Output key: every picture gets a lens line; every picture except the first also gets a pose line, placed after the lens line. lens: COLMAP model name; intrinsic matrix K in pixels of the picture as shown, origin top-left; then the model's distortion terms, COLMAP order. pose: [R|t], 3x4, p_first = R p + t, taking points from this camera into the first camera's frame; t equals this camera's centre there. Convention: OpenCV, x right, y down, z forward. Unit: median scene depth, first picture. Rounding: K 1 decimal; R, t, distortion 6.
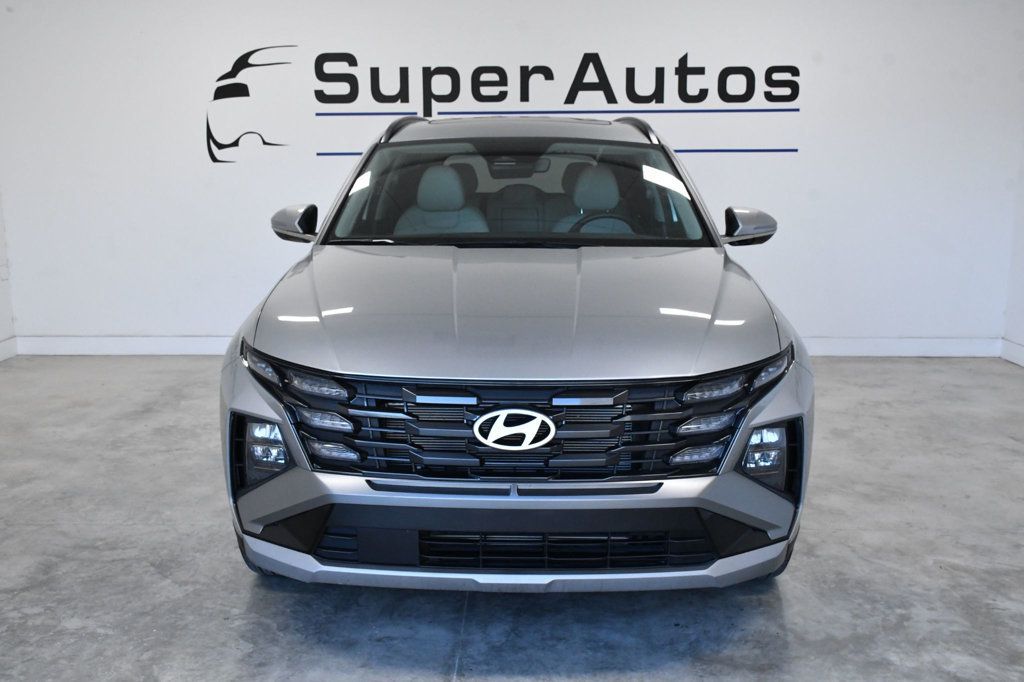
lens RADIAL K [[1077.5, 0, 506.8], [0, 1077.5, 347.8], [0, 0, 1]] dist [-0.006225, 0.000000]
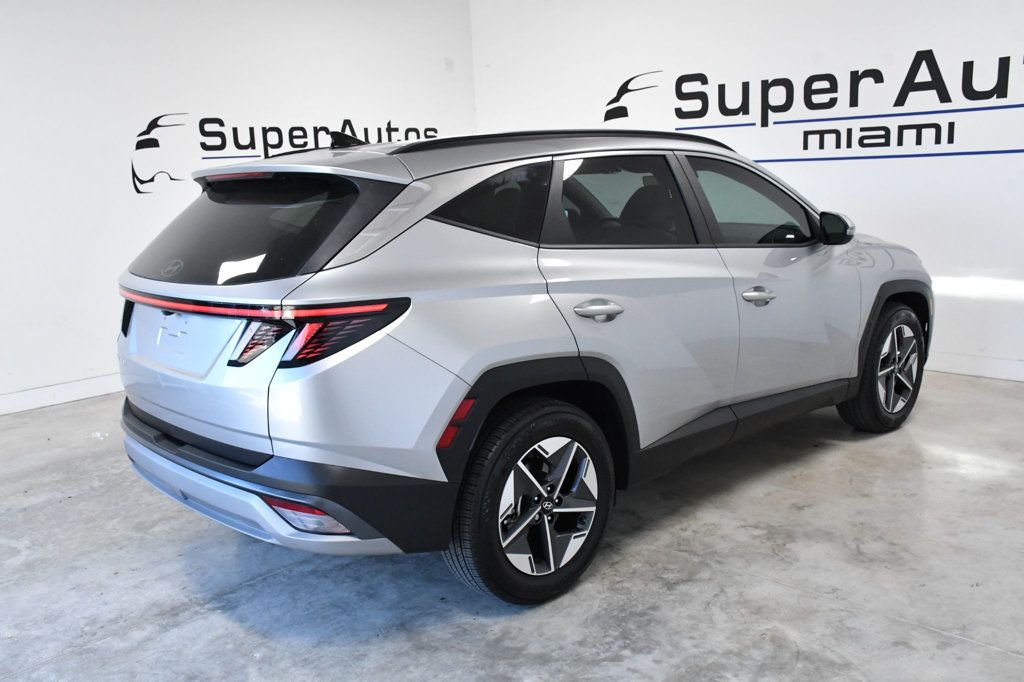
lens RADIAL K [[944.5, 0, 508.3], [0, 944.5, 333.6], [0, 0, 1]] dist [0.053967, 0.000000]
pose [[0.730492, 0.103685, -0.675004, 0.474384], [-0.092712, 0.994313, 0.052399, -0.042682], [0.676599, 0.024304, 0.735951, 0.162816]]
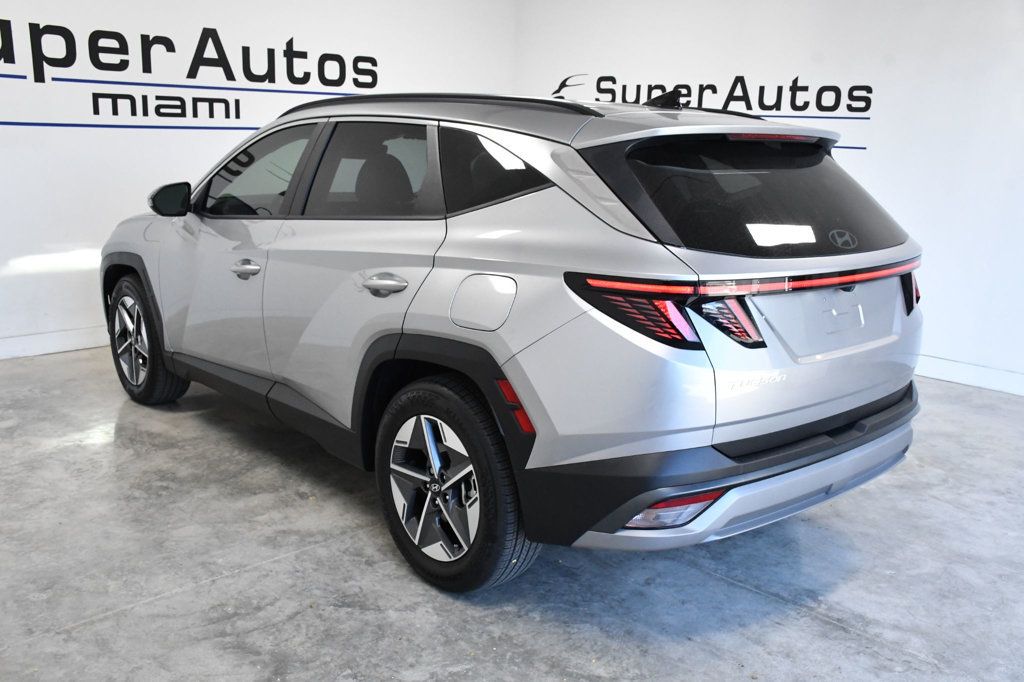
lens RADIAL K [[944.5, 0, 508.0], [0, 944.5, 341.0], [0, 0, 1]] dist [0.053967, 0.000000]
pose [[0.691275, -0.138845, 0.709127, -0.468787], [0.102752, 0.990281, 0.093728, -0.046576], [-0.715249, 0.008073, 0.698823, 0.212938]]
